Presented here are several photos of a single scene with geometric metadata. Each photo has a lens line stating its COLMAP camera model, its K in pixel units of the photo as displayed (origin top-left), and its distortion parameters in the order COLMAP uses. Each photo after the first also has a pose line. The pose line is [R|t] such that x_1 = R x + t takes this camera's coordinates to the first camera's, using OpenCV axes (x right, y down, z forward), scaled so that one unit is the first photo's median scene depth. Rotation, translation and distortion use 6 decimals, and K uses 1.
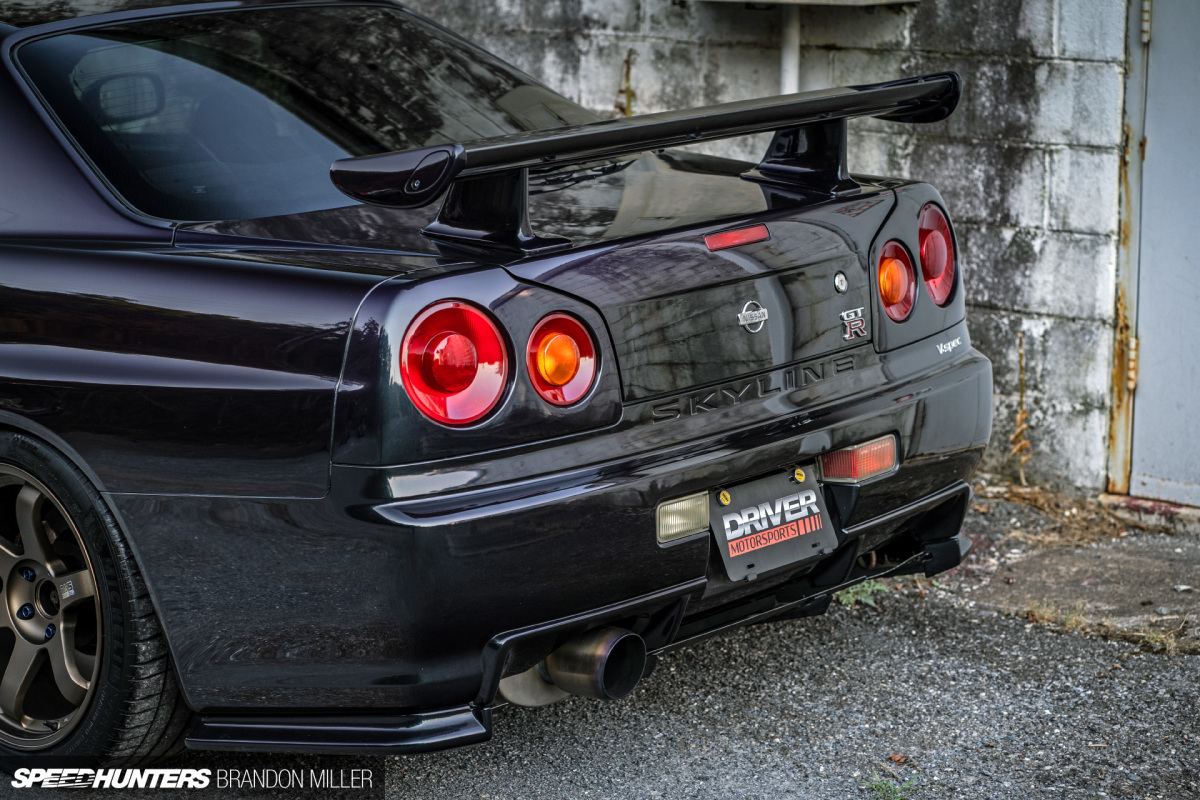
lens RADIAL K [[2853.8, 0, 600.0], [0, 2853.8, 400.0], [0, 0, 1]] dist [0.192437, -3.320498]
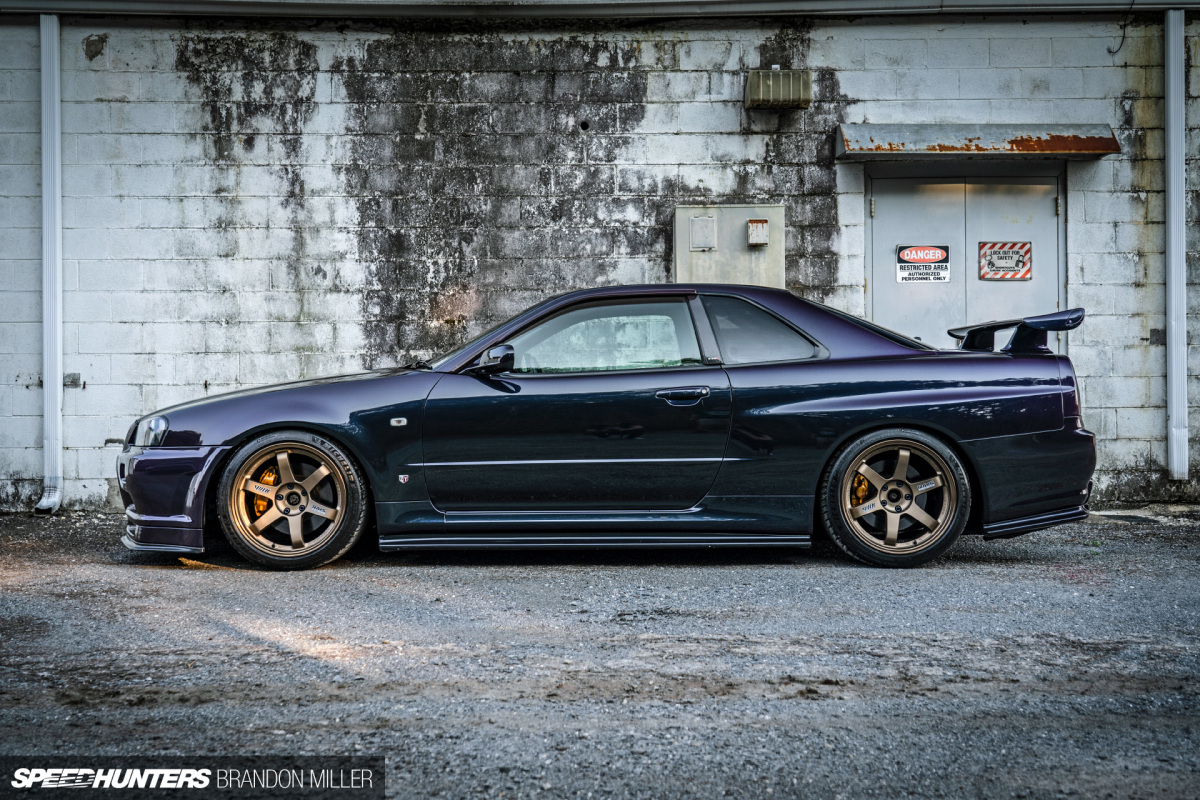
lens RADIAL K [[1322.6, 0, 607.2], [0, 1322.6, 405.8], [0, 0, 1]] dist [0.051348, -0.014493]
pose [[0.760388, -0.003576, 0.649460, -0.846083], [0.130397, 0.980463, -0.147272, 0.095840], [-0.636244, 0.196671, 0.745998, 0.193415]]
